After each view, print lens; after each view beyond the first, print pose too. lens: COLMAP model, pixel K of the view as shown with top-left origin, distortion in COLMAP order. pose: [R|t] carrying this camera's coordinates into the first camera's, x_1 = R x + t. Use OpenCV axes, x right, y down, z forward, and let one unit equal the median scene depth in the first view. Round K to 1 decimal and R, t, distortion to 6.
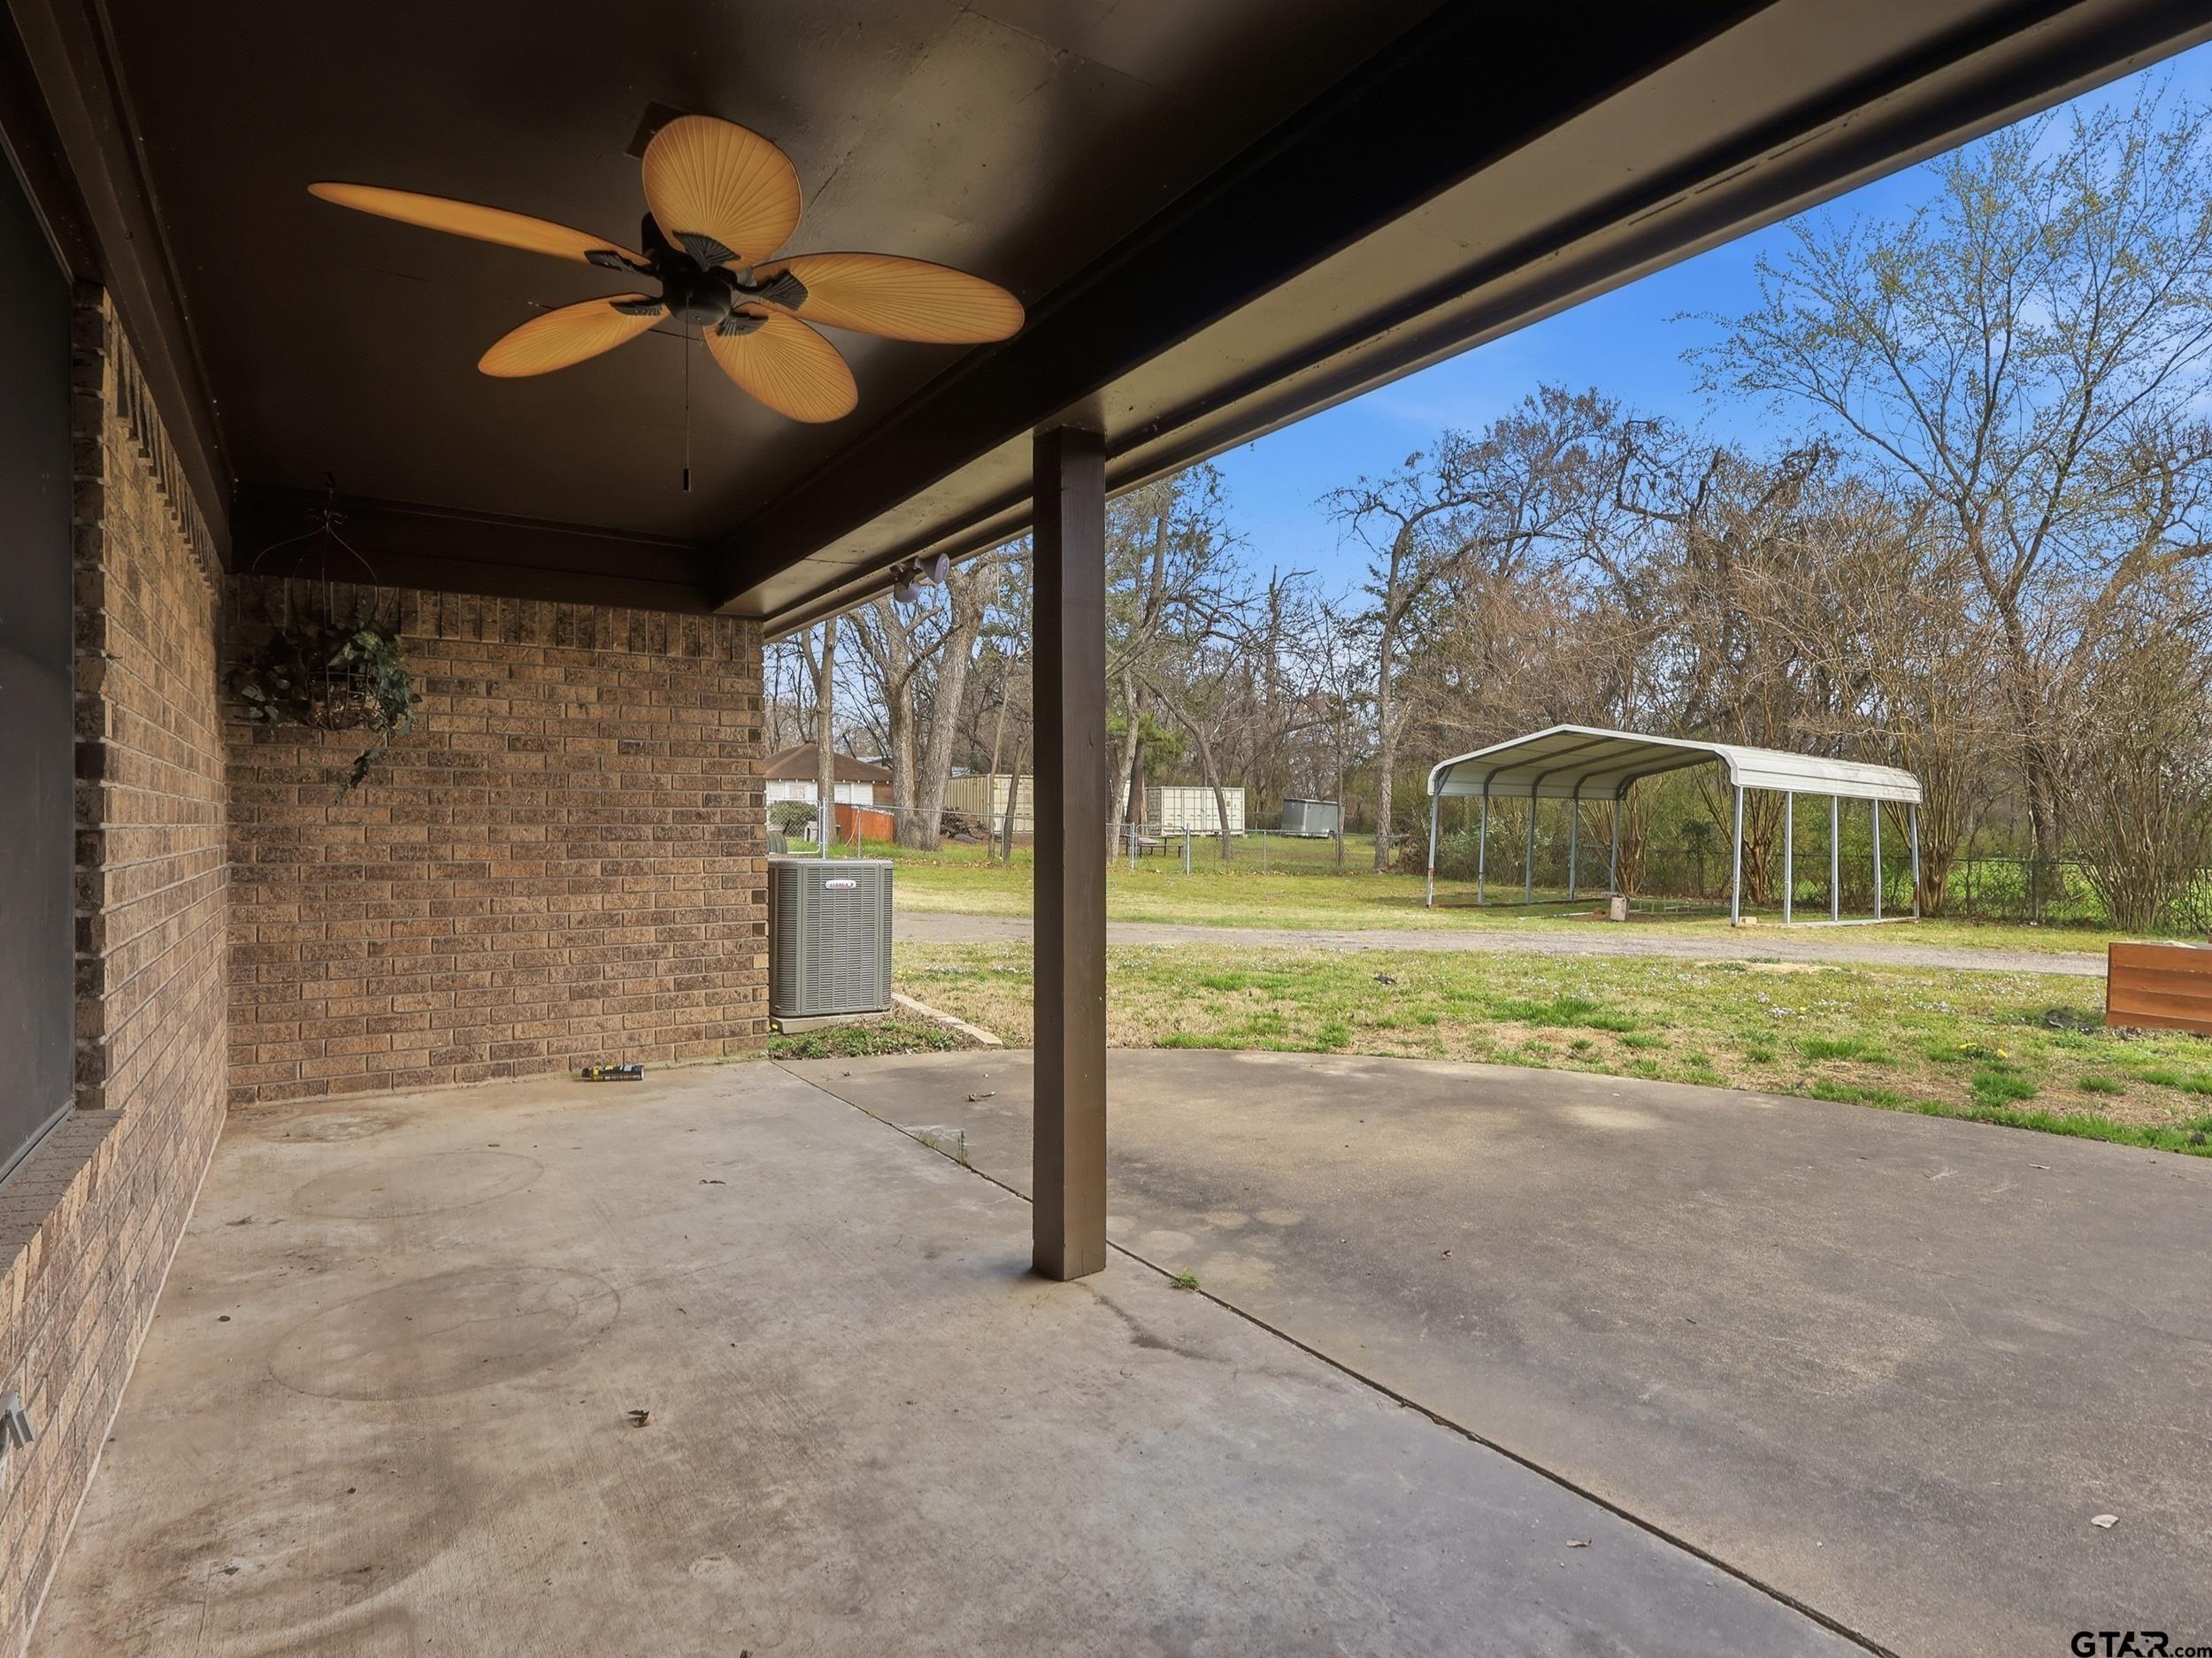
lens RADIAL K [[1159.0, 0, 1095.7], [0, 1159.0, 826.8], [0, 0, 1]] dist [-0.005254, 0.002260]
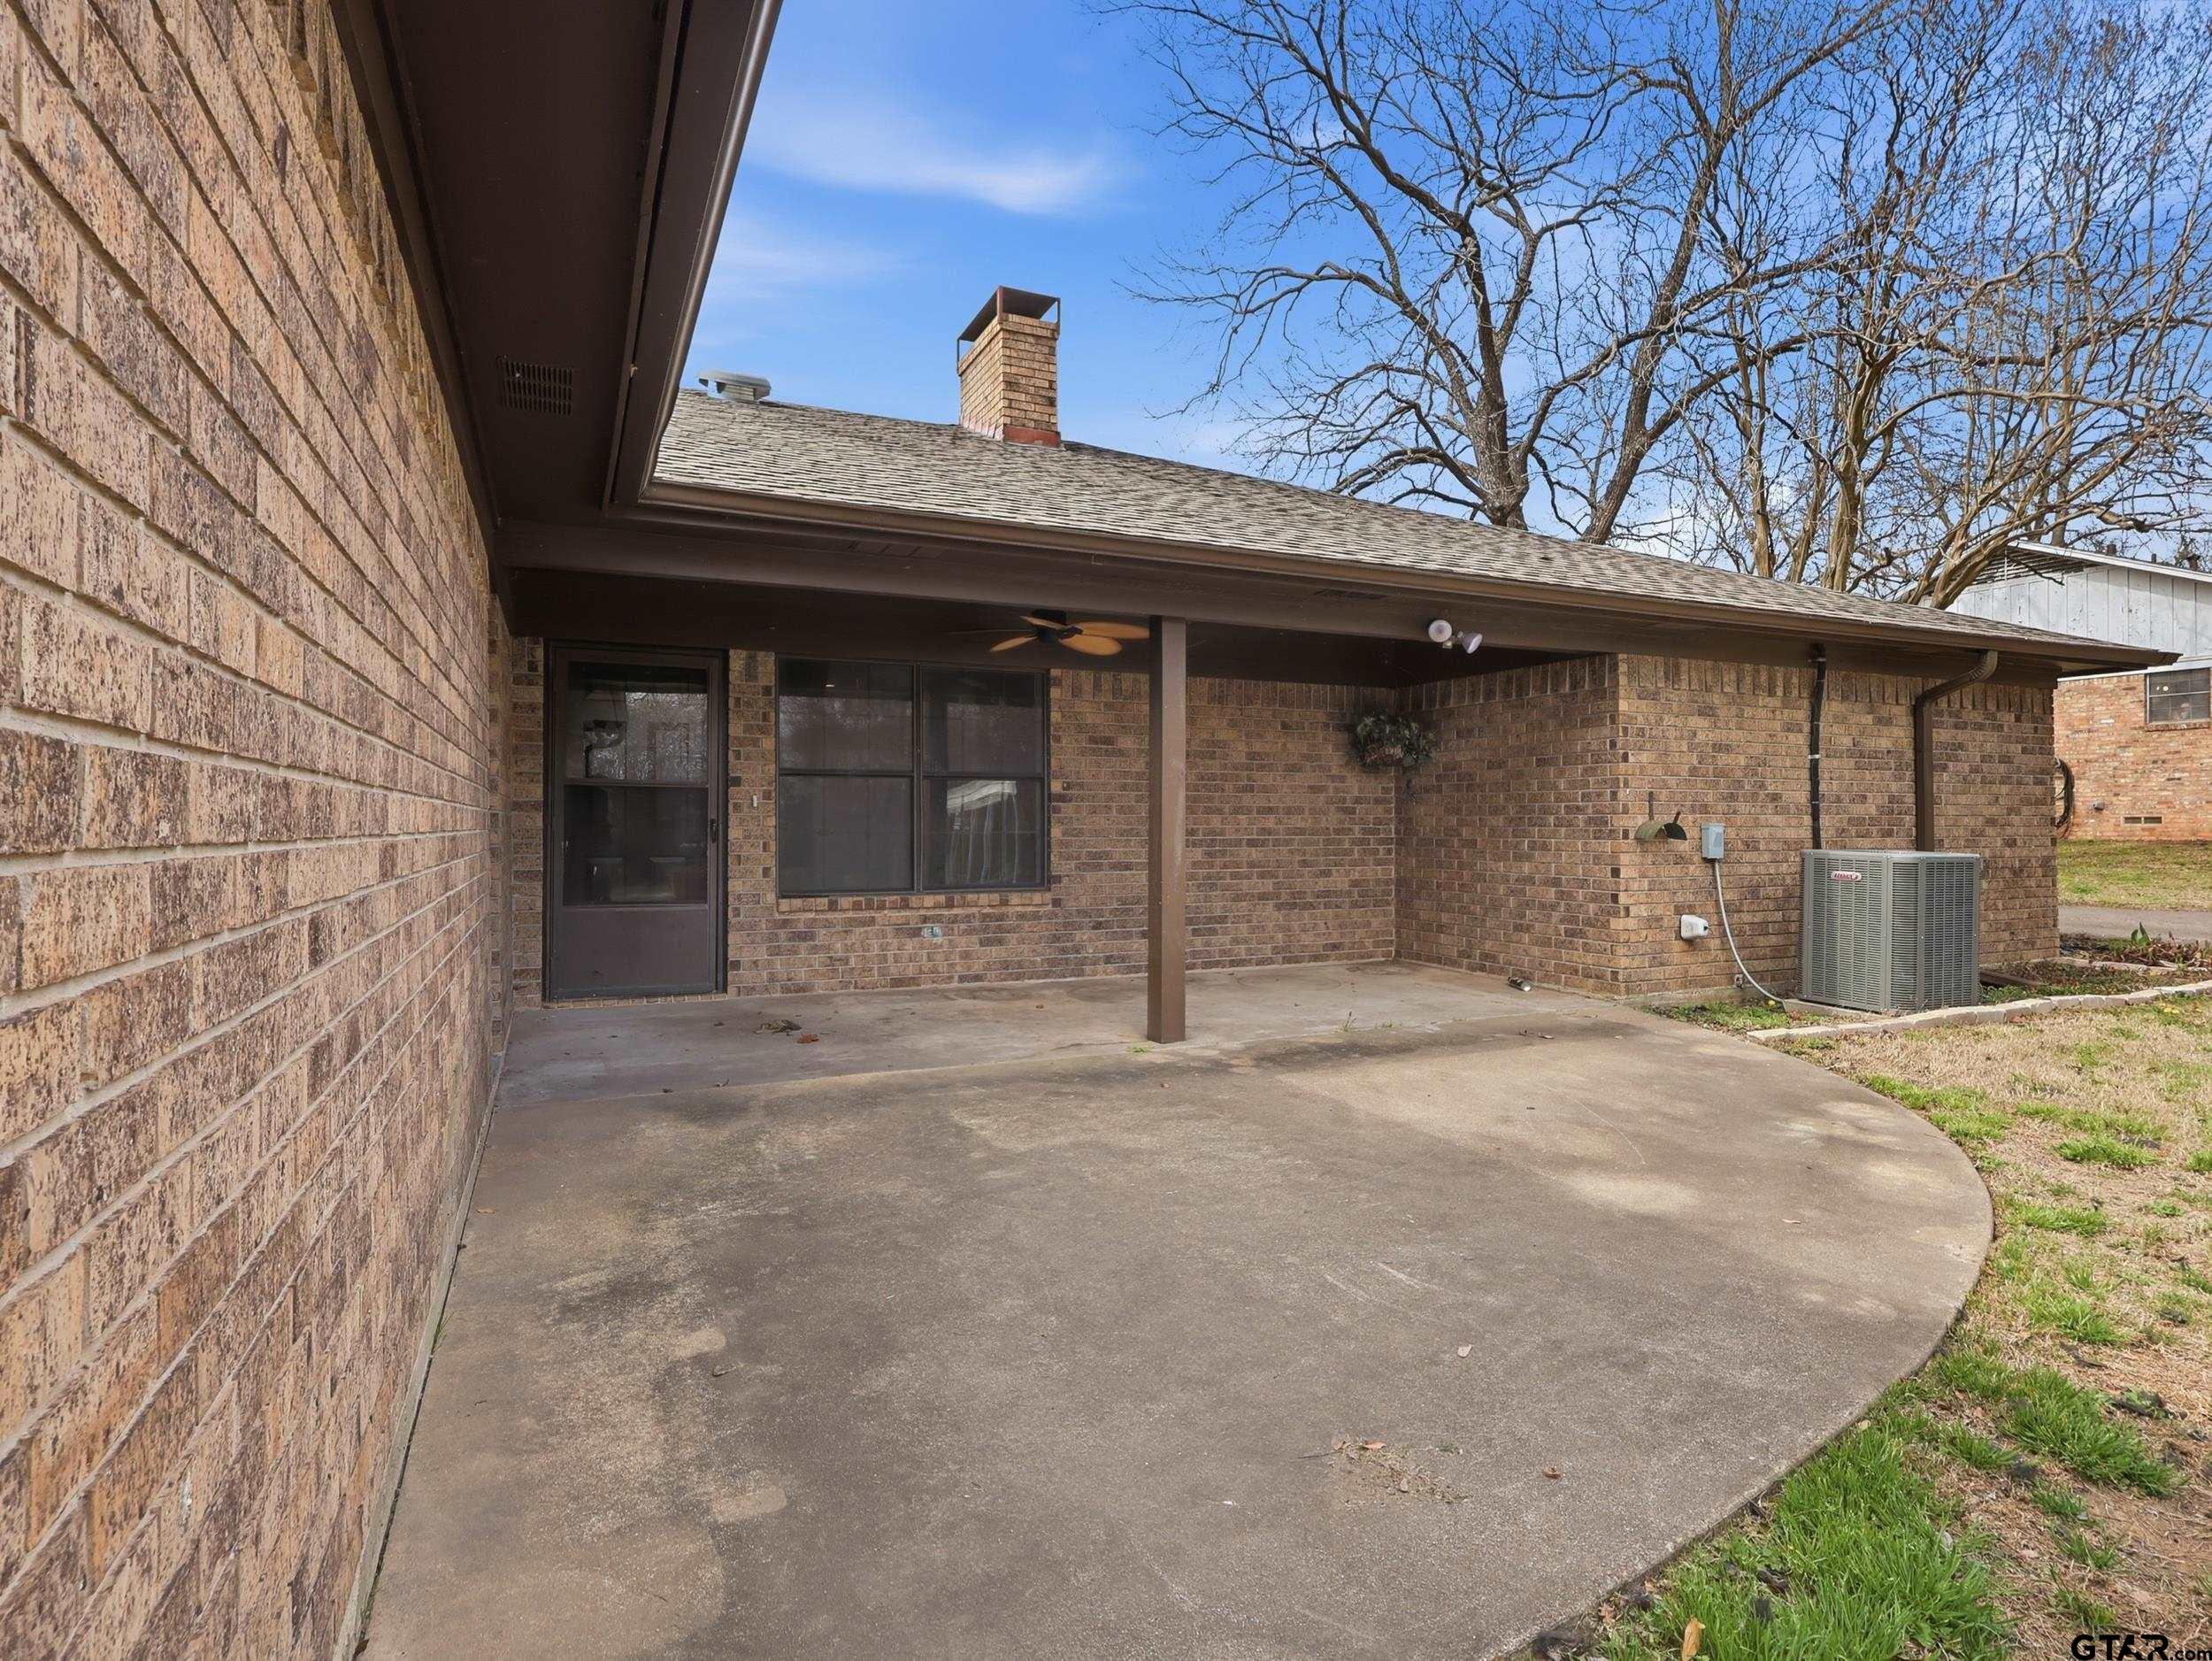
lens RADIAL K [[1159.1, 0, 1098.3], [0, 1159.1, 826.7], [0, 0, 1]] dist [-0.005254, 0.002260]
pose [[-0.145777, 0.006601, -0.989295, 1.389290], [-0.004897, 0.999961, 0.007393, 0.005711], [0.989305, 0.005923, -0.145739, 0.846551]]
